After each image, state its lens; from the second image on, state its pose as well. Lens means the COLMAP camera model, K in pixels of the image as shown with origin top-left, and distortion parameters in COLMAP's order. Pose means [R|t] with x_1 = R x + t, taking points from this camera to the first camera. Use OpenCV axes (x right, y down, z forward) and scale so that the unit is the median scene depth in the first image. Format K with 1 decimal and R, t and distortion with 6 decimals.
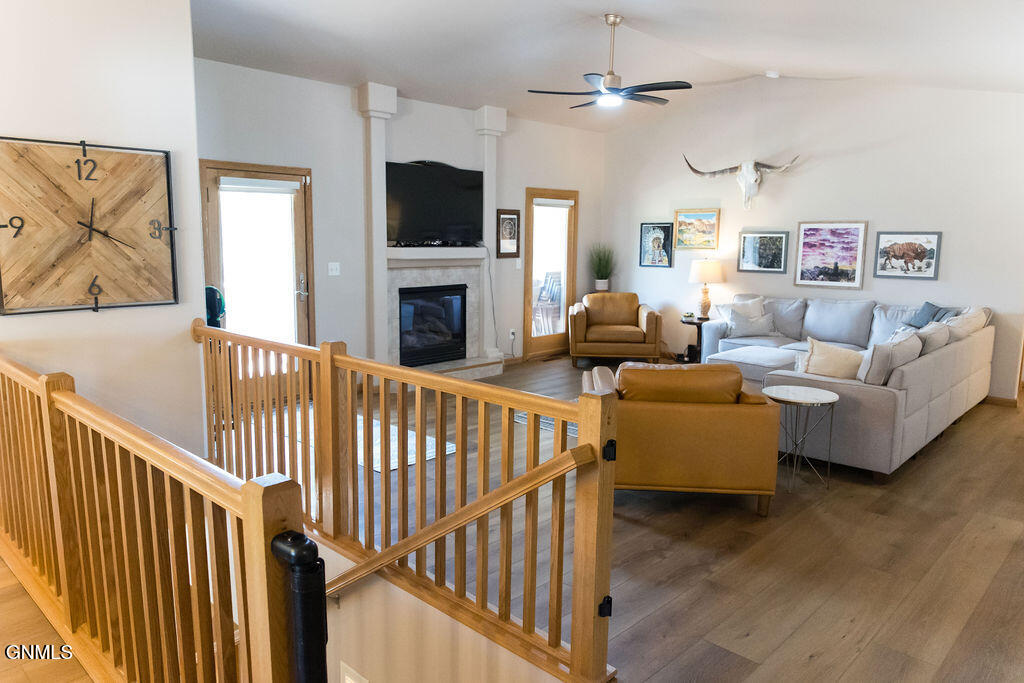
lens RADIAL K [[702.5, 0, 512.6], [0, 702.5, 342.3], [0, 0, 1]] dist [0.008632, -0.006006]
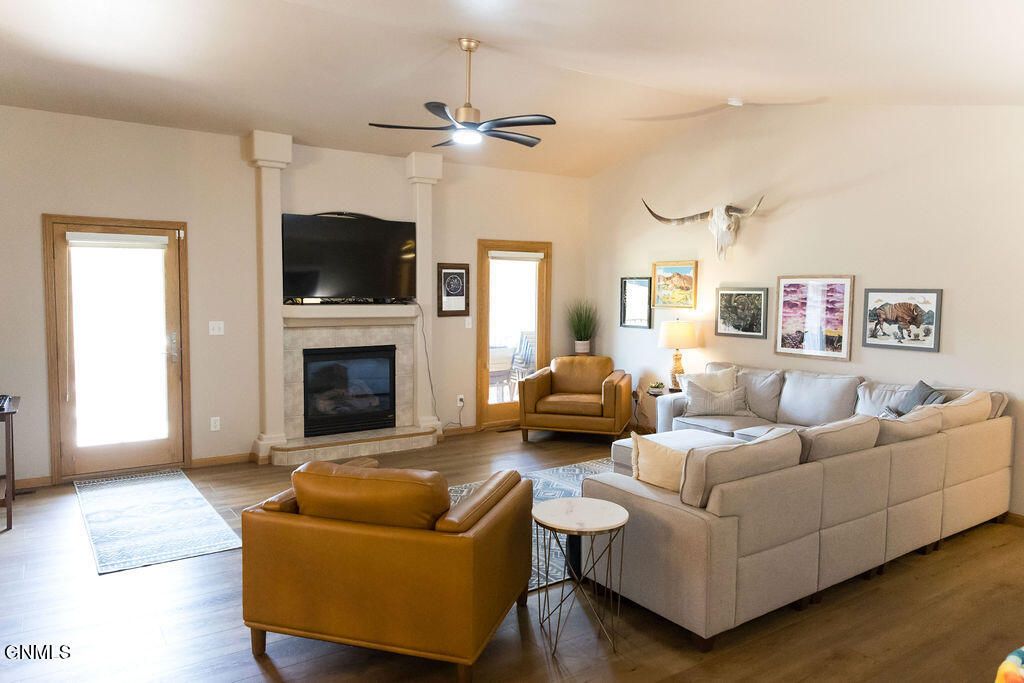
lens RADIAL K [[702.5, 0, 510.9], [0, 702.5, 341.6], [0, 0, 1]] dist [0.008632, -0.006006]
pose [[0.979708, 0.015896, -0.199797, 0.273344], [-0.030755, 0.996967, -0.071488, -0.028151], [0.198055, 0.076182, 0.977226, 0.148162]]
